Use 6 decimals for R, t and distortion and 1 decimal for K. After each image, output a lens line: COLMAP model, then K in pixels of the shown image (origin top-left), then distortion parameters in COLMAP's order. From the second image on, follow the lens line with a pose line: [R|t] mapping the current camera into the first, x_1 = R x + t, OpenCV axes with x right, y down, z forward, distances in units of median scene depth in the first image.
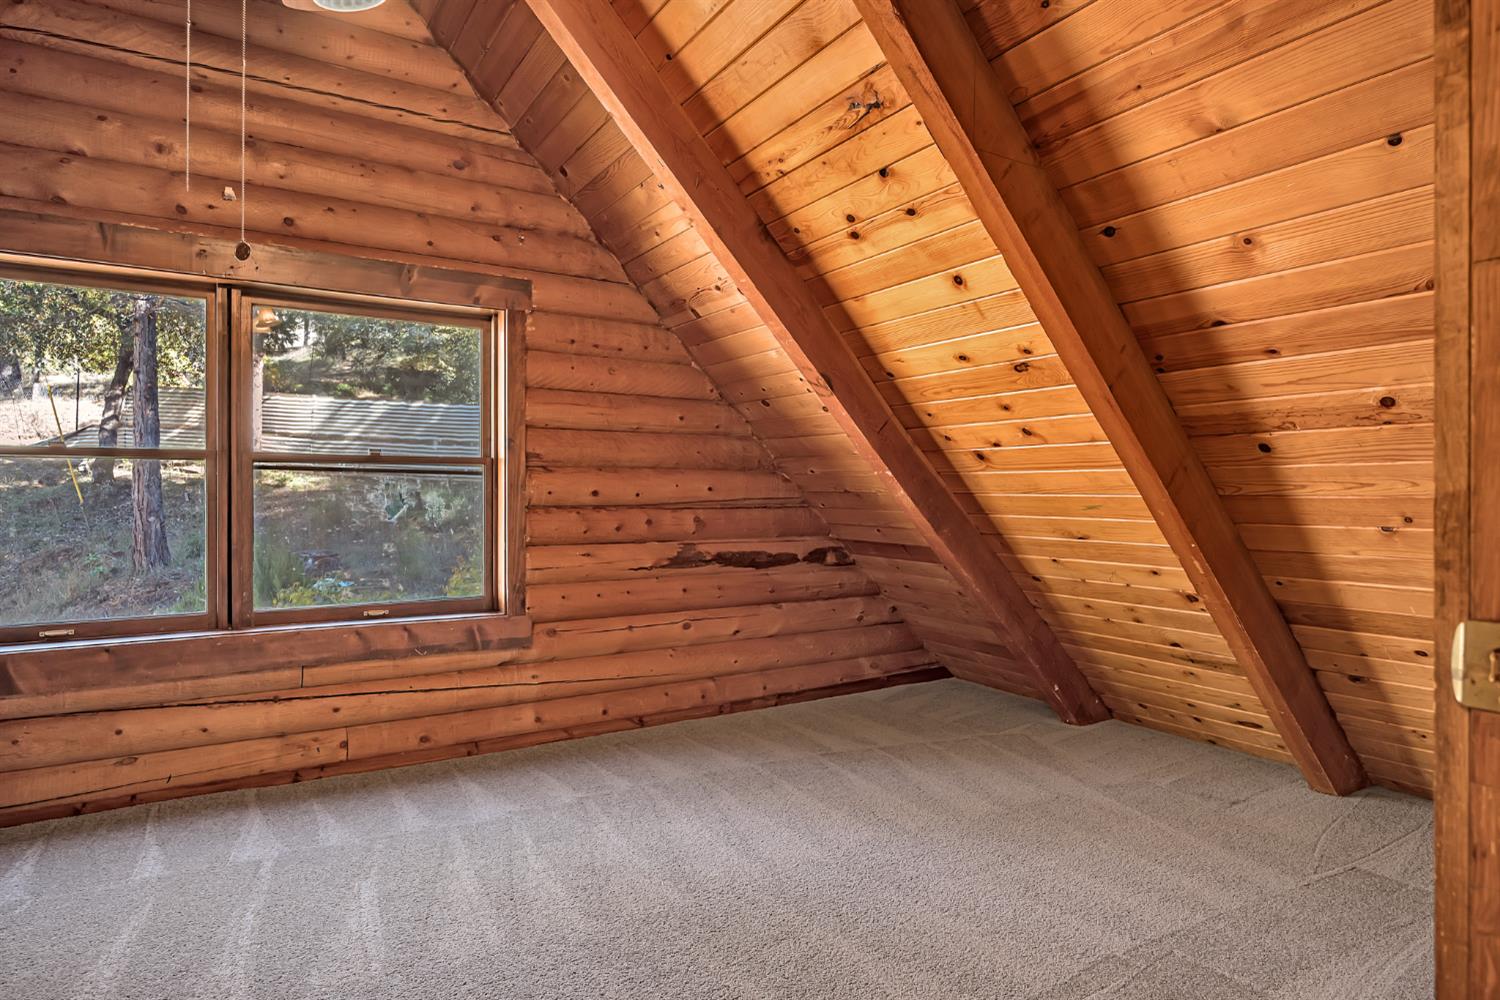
lens RADIAL K [[814.9, 0, 755.0], [0, 814.9, 490.2], [0, 0, 1]] dist [-0.011247, 0.000467]
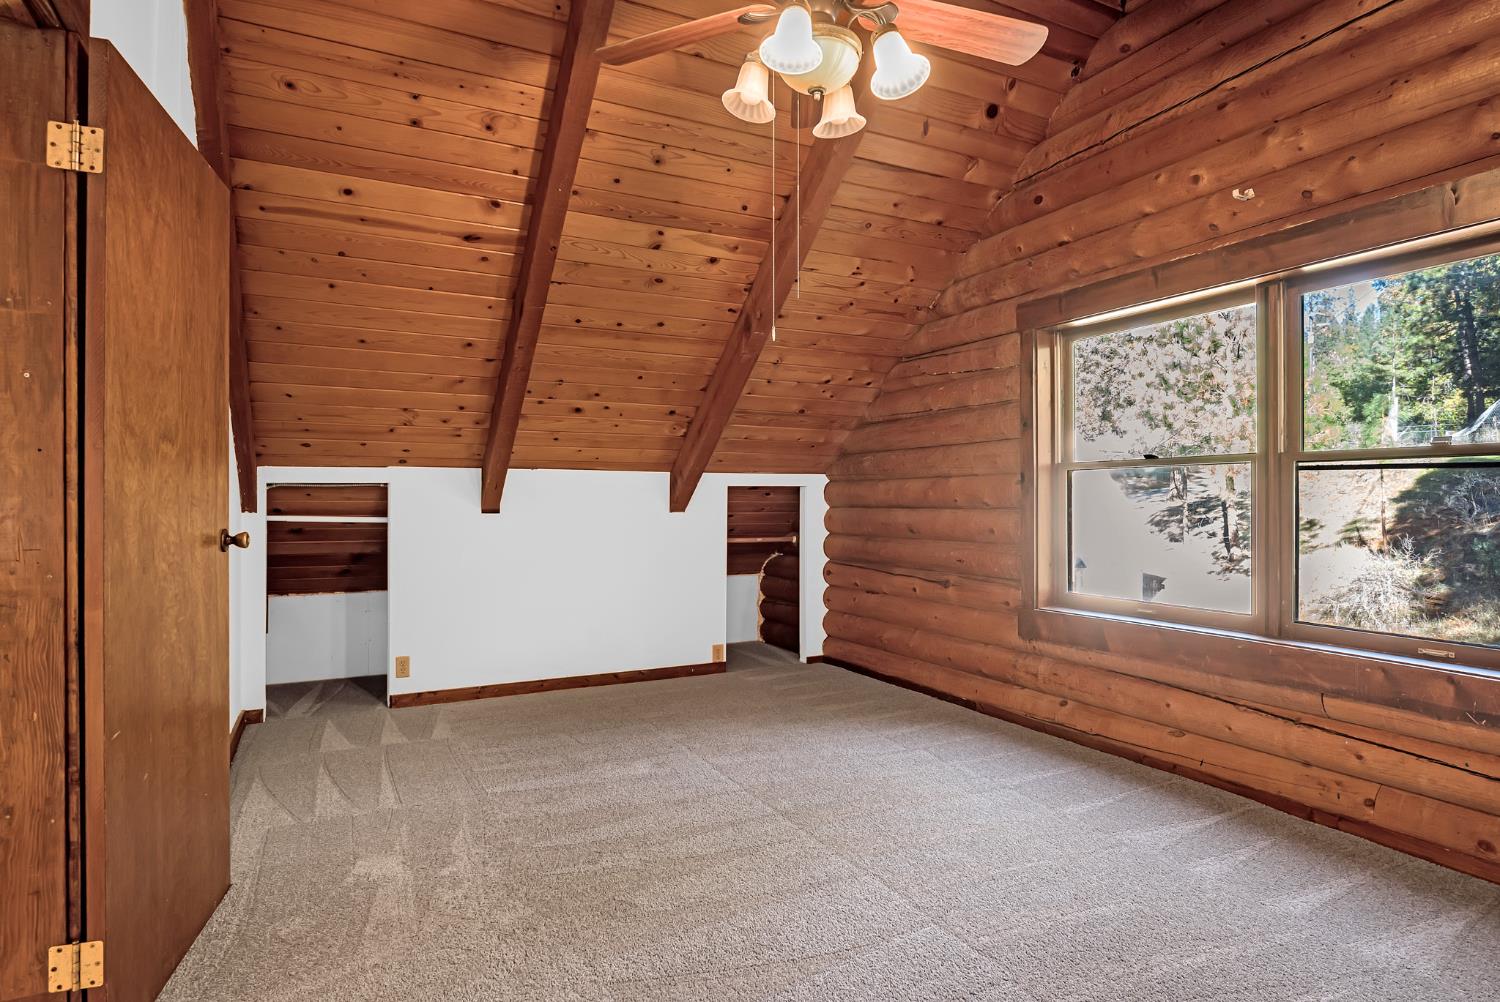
lens RADIAL K [[814.9, 0, 755.0], [0, 814.9, 491.2], [0, 0, 1]] dist [-0.011247, 0.000467]
pose [[-0.086526, -0.009507, -0.996204, 0.378216], [0.005995, 0.999931, -0.010063, 0.003706], [0.996232, -0.006843, -0.086464, 0.475352]]
